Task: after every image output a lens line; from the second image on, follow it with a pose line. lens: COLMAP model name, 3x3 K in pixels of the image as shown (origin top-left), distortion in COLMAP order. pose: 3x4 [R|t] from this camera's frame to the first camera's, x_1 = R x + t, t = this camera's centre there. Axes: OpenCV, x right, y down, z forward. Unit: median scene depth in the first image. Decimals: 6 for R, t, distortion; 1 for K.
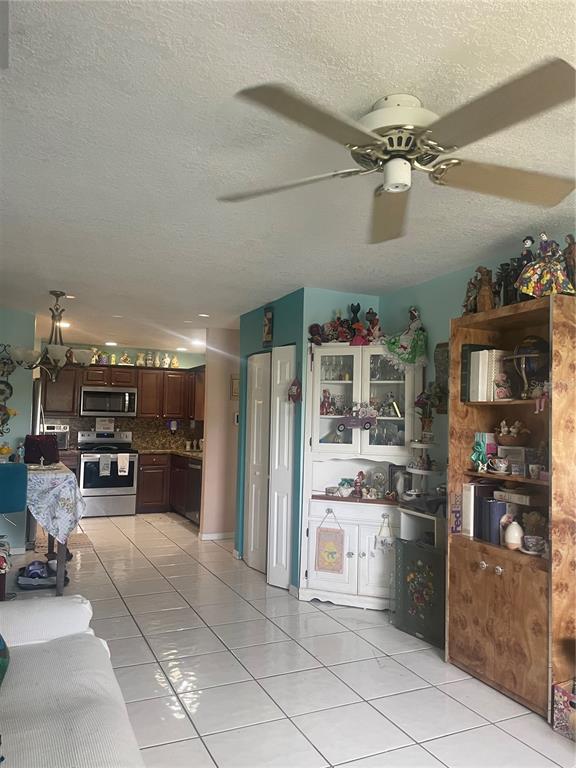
lens RADIAL K [[585.0, 0, 289.6], [0, 585.0, 372.0], [0, 0, 1]] dist [0.093439, -0.141405]
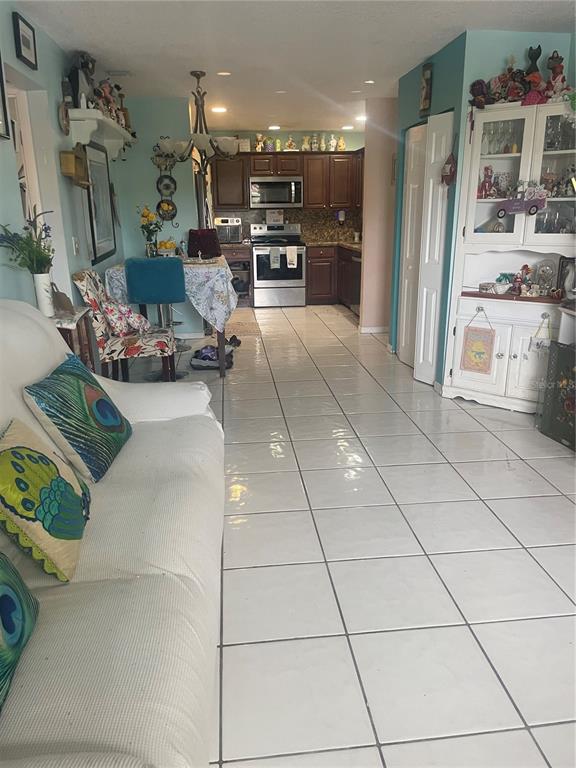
lens RADIAL K [[585.0, 0, 289.6], [0, 585.0, 372.0], [0, 0, 1]] dist [0.093439, -0.141405]
pose [[0.941888, 0.058224, -0.330844, 0.092155], [0.060023, 0.939847, 0.336280, 0.004095], [0.330522, -0.336596, 0.881736, 0.066747]]
